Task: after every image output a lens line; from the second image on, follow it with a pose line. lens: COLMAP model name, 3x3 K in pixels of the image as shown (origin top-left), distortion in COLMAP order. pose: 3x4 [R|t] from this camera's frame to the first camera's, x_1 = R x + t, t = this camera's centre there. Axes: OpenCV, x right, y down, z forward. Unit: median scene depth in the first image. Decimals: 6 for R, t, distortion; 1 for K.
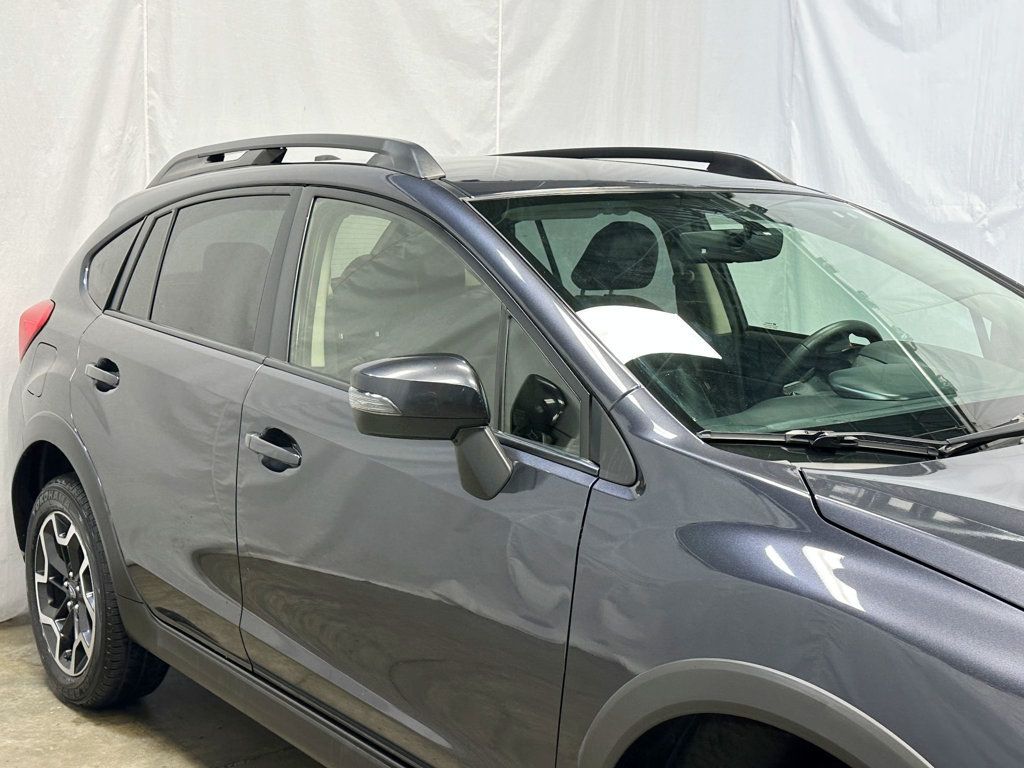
lens RADIAL K [[1345.3, 0, 511.5], [0, 1345.3, 390.4], [0, 0, 1]] dist [0.118104, 0.000000]
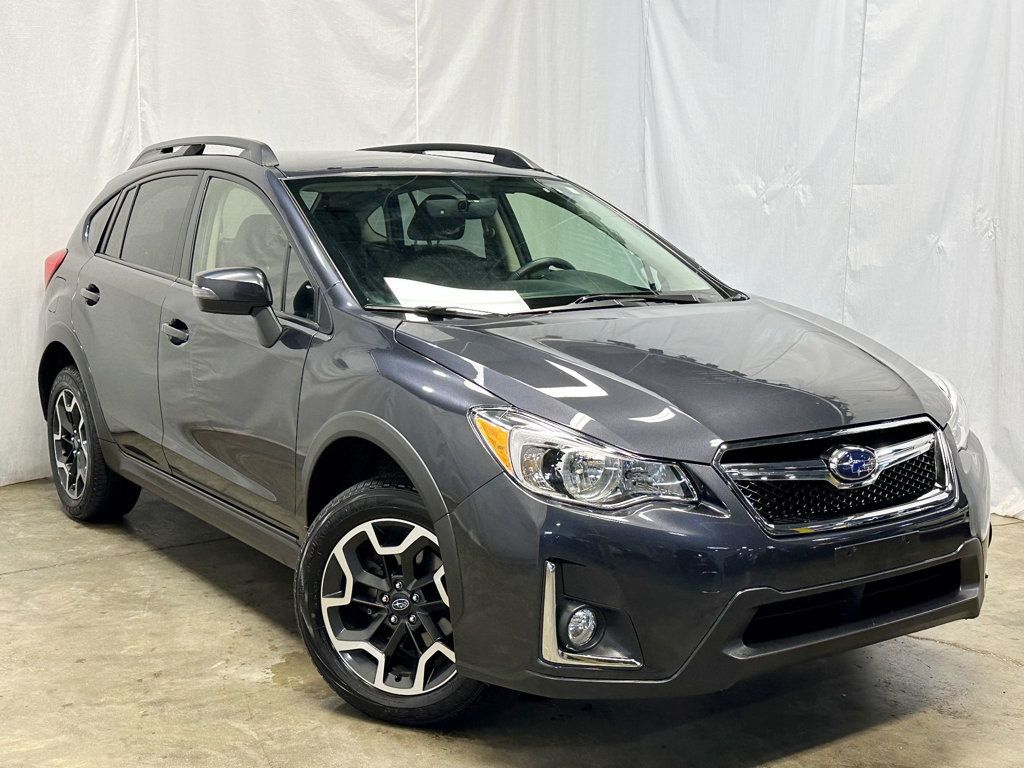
lens RADIAL K [[1312.9, 0, 514.3], [0, 1312.9, 382.2], [0, 0, 1]] dist [0.130666, 0.000000]
pose [[0.998667, 0.007017, -0.051144, 0.229900], [-0.006337, 0.999889, 0.013449, 0.058619], [0.051233, -0.013107, 0.998601, -0.424732]]
